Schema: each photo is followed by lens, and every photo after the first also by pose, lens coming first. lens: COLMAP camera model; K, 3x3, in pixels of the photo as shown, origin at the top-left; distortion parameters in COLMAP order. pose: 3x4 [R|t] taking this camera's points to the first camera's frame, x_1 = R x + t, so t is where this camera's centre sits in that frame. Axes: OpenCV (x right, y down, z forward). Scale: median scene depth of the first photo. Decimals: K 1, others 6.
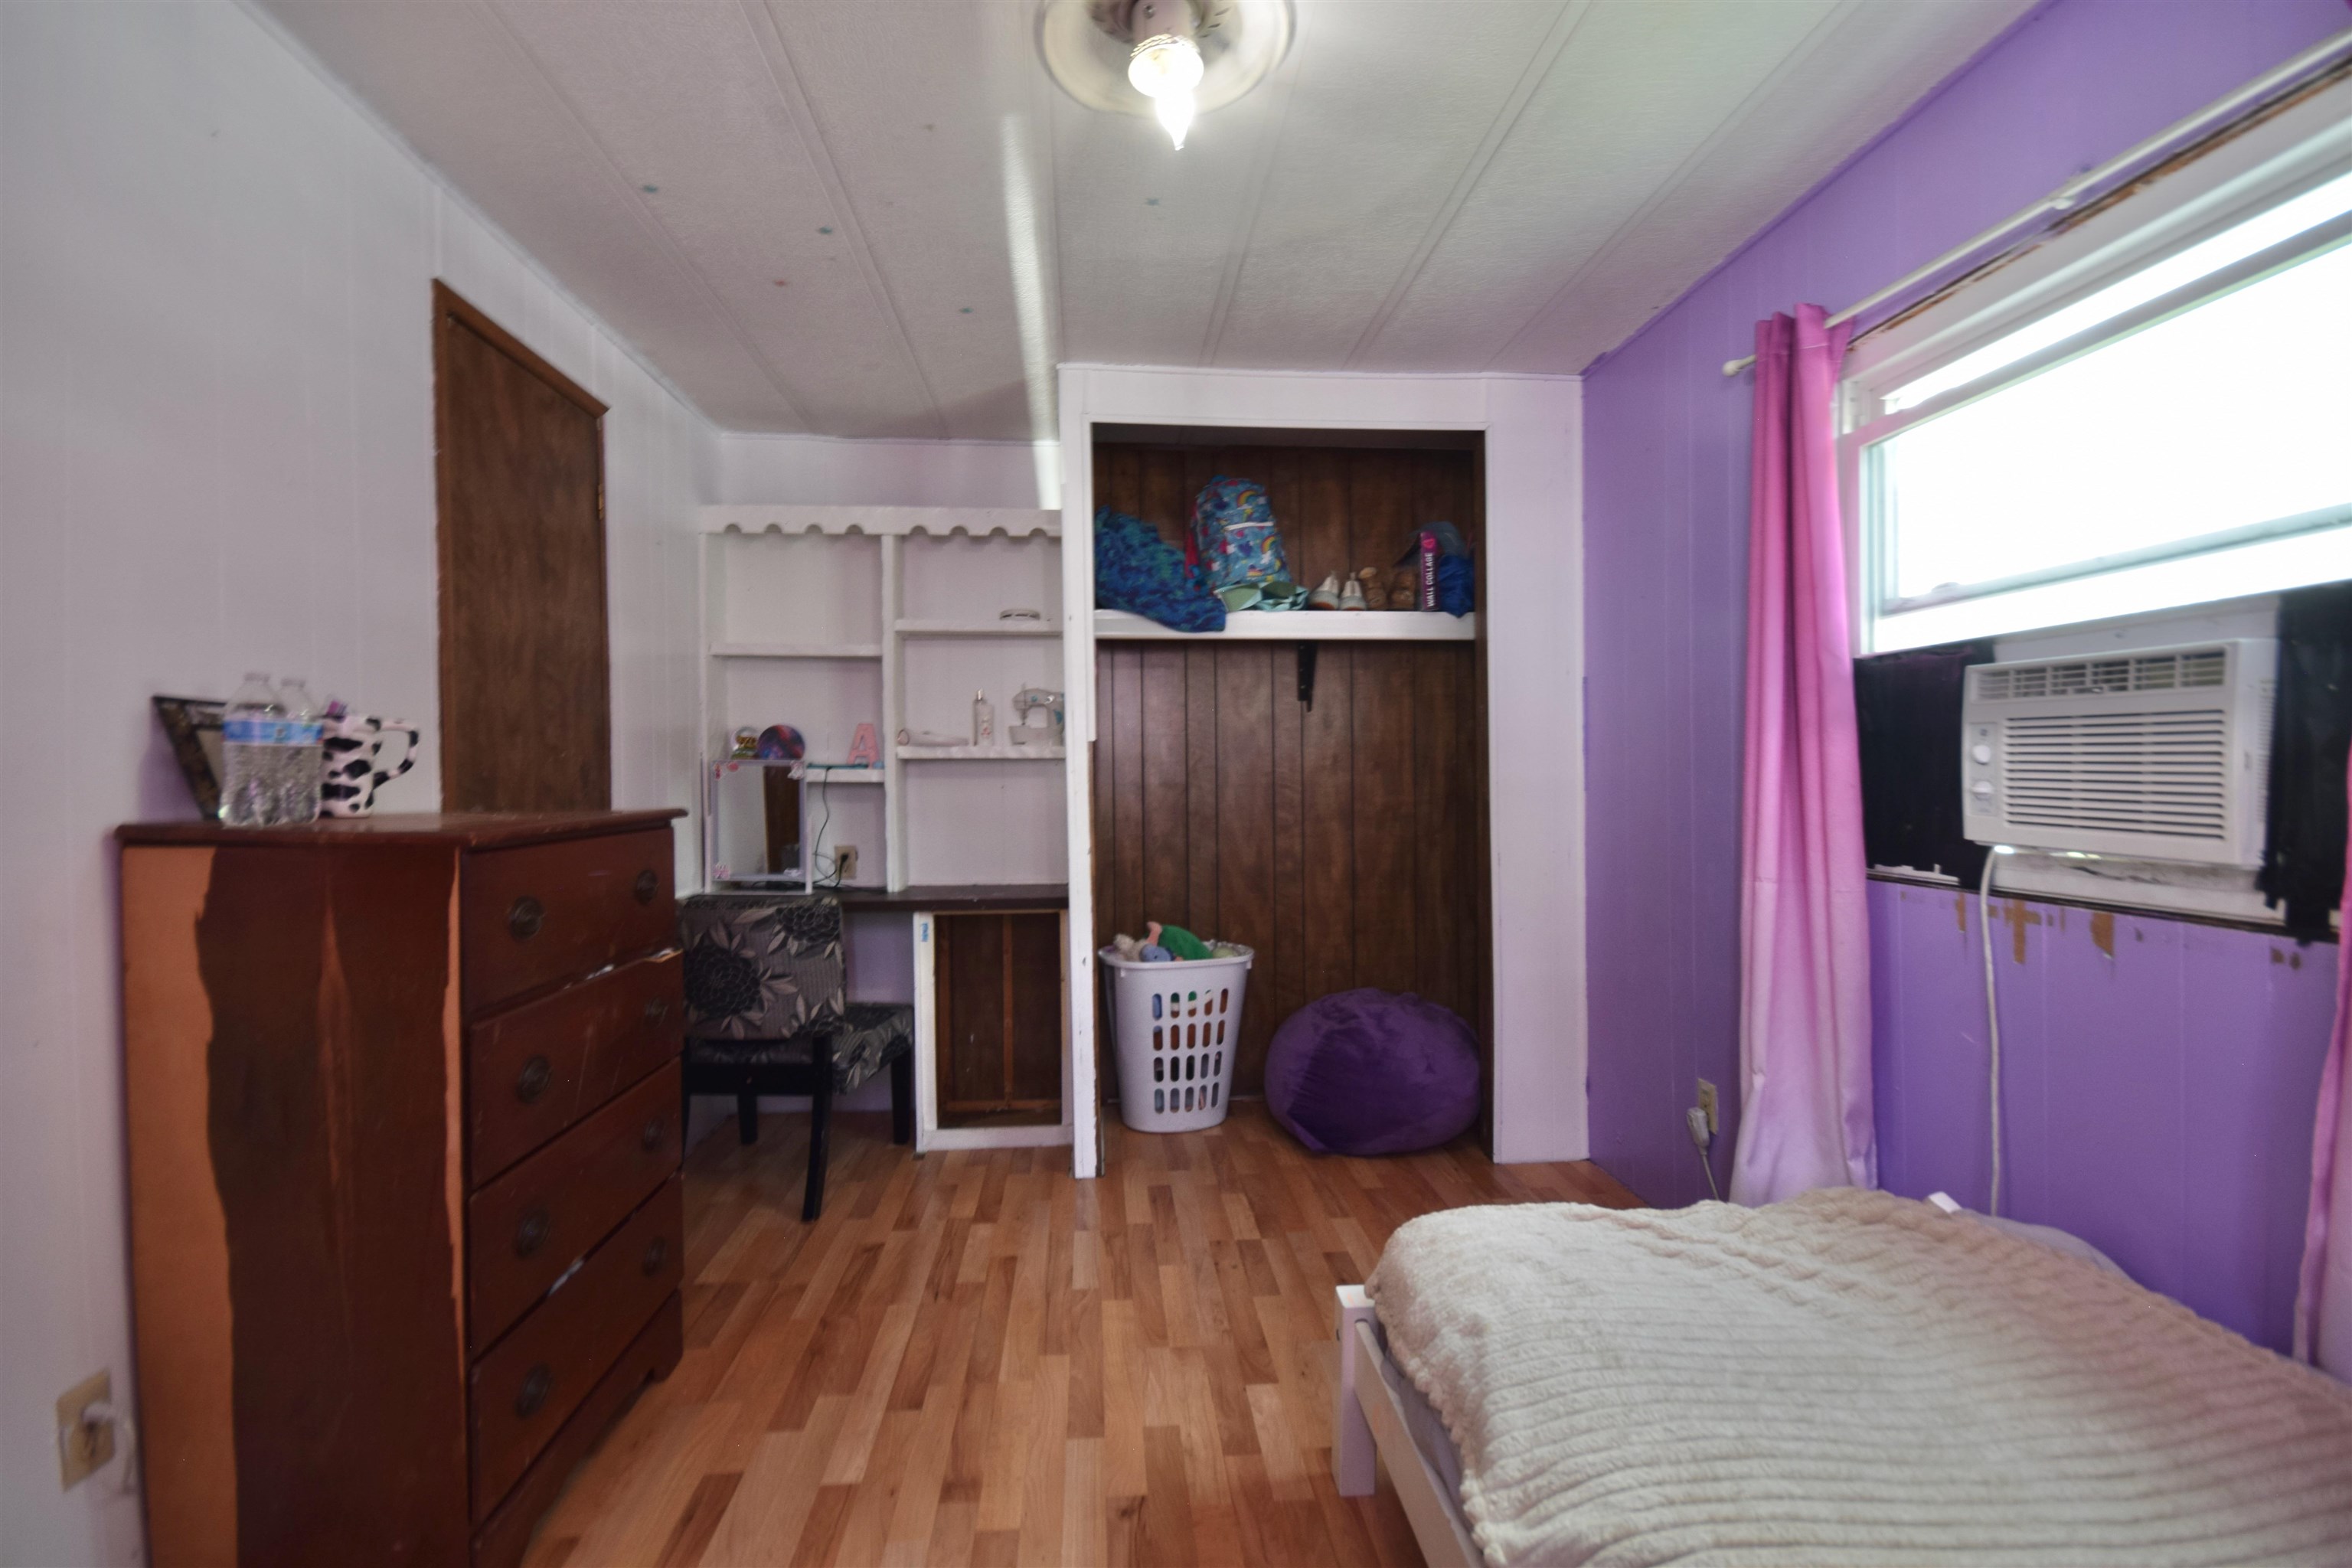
lens RADIAL K [[1047.4, 0, 1176.0], [0, 1047.4, 784.0], [0, 0, 1]] dist [0.001090, 0.000041]
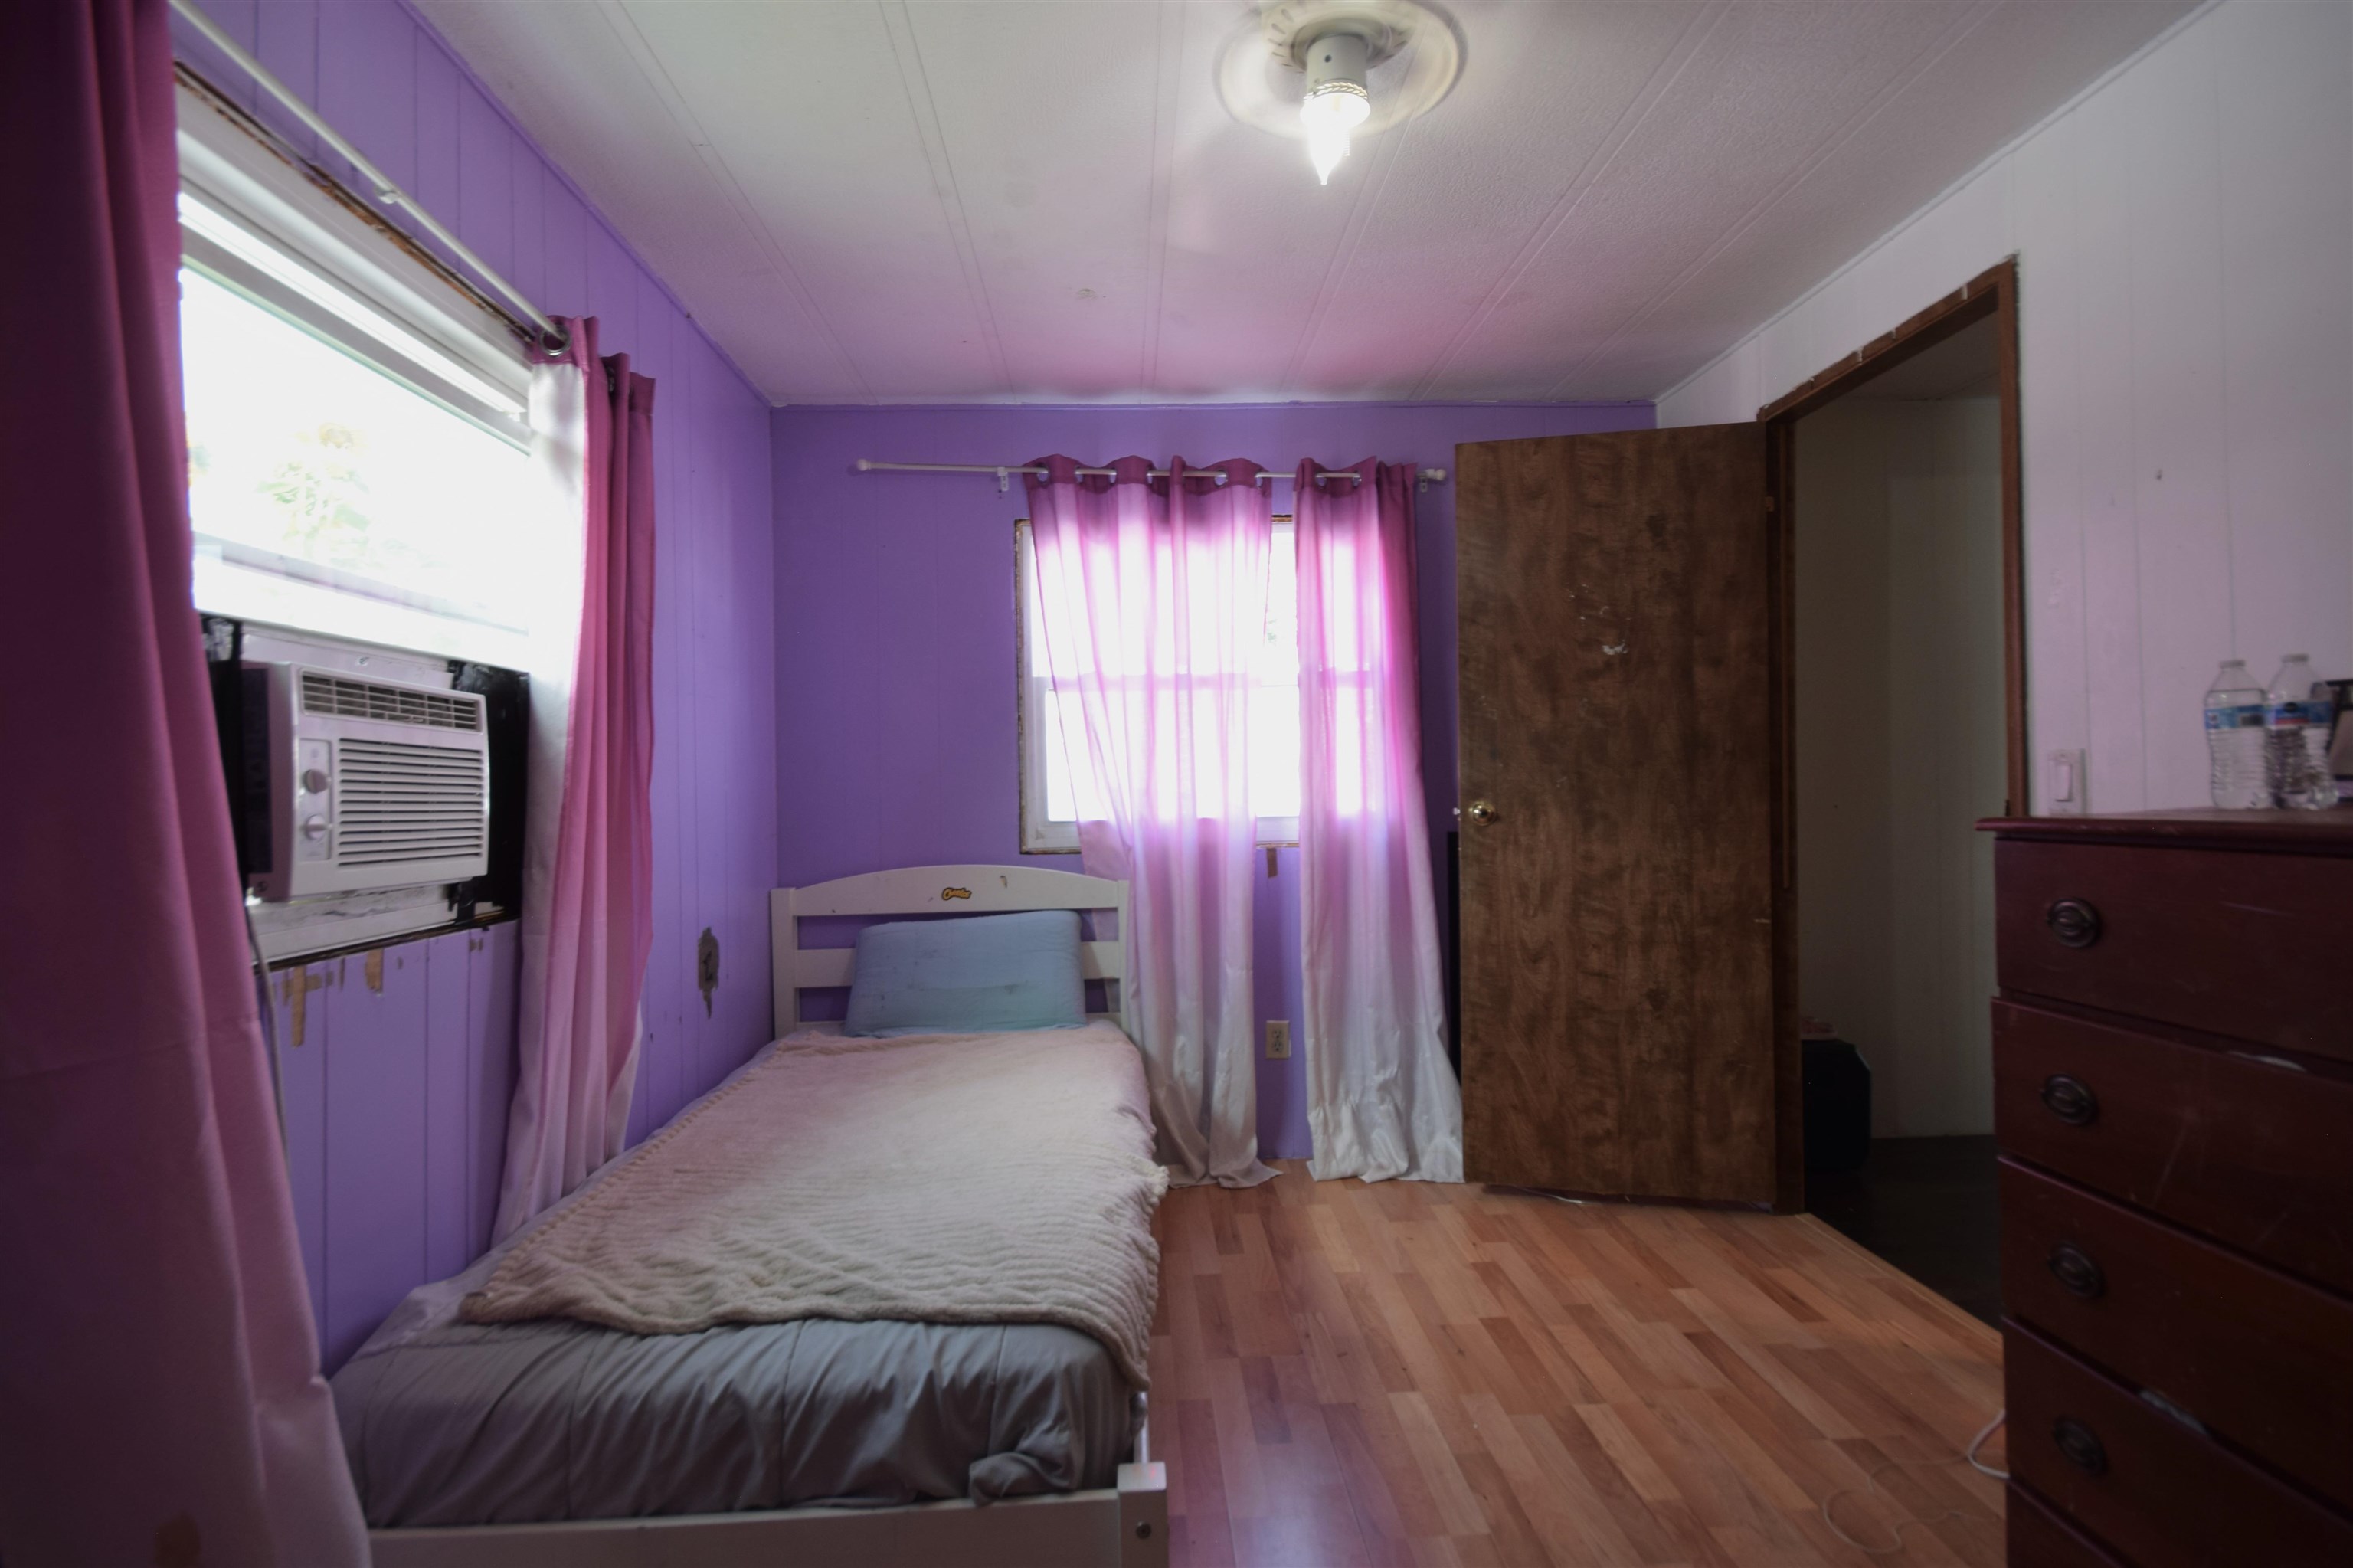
lens RADIAL K [[1047.9, 0, 1176.5], [0, 1047.9, 784.0], [0, 0, 1]] dist [0.001090, 0.000041]
pose [[-0.999097, 0.028049, 0.031927, 0.124778], [0.028316, 0.999568, 0.007931, -0.016422], [-0.031691, 0.008827, -0.999459, 1.982771]]
